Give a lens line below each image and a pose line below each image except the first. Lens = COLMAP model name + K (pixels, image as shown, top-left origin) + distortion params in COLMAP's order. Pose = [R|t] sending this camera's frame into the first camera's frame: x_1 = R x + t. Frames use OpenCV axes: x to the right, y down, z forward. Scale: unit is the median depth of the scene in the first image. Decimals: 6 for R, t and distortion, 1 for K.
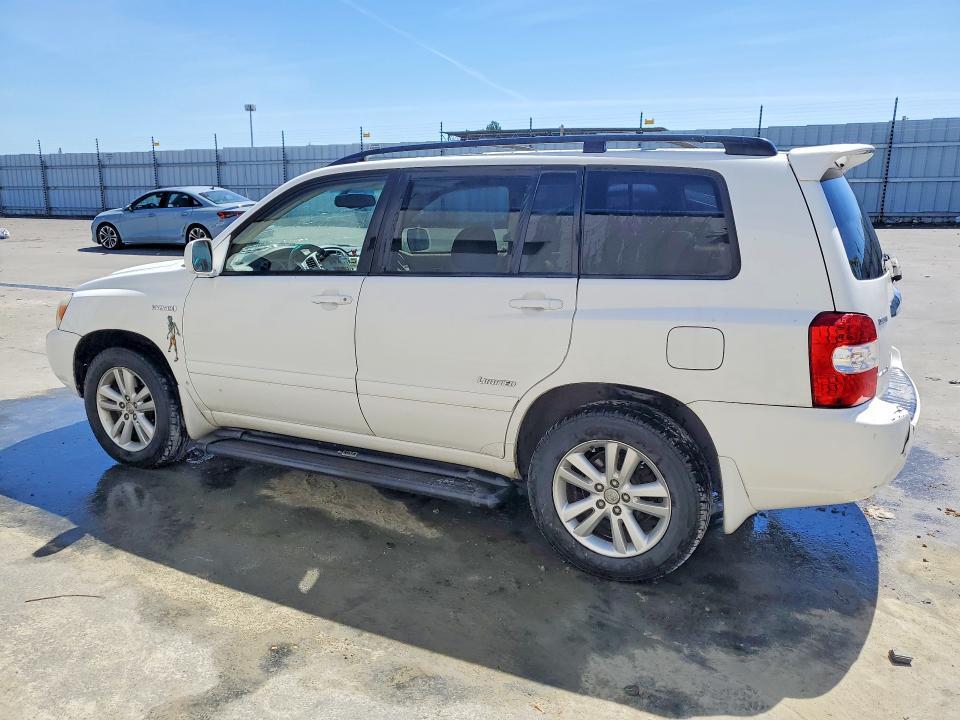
lens RADIAL K [[717.2, 0, 480.0], [0, 717.2, 360.0], [0, 0, 1]] dist [0.011823, 0.005615]
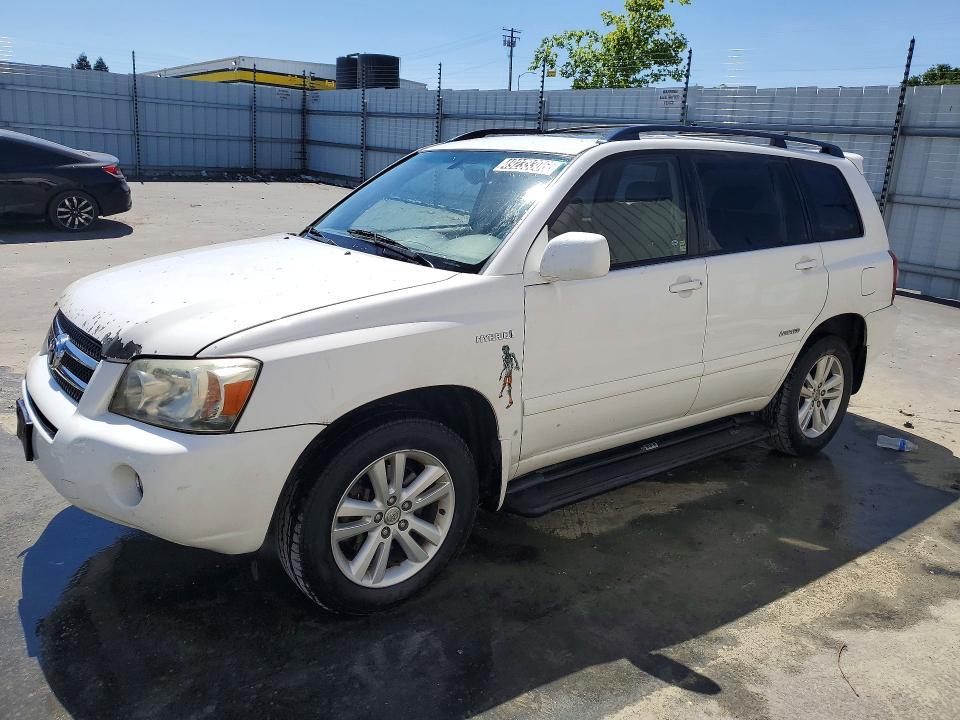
lens RADIAL K [[735.3, 0, 480.5], [0, 735.3, 341.7], [0, 0, 1]] dist [0.003185, 0.002870]
pose [[0.453698, -0.189594, 0.870754, -1.123160], [0.154377, 0.979055, 0.132738, -0.172274], [-0.877682, 0.074202, 0.473464, 0.731938]]
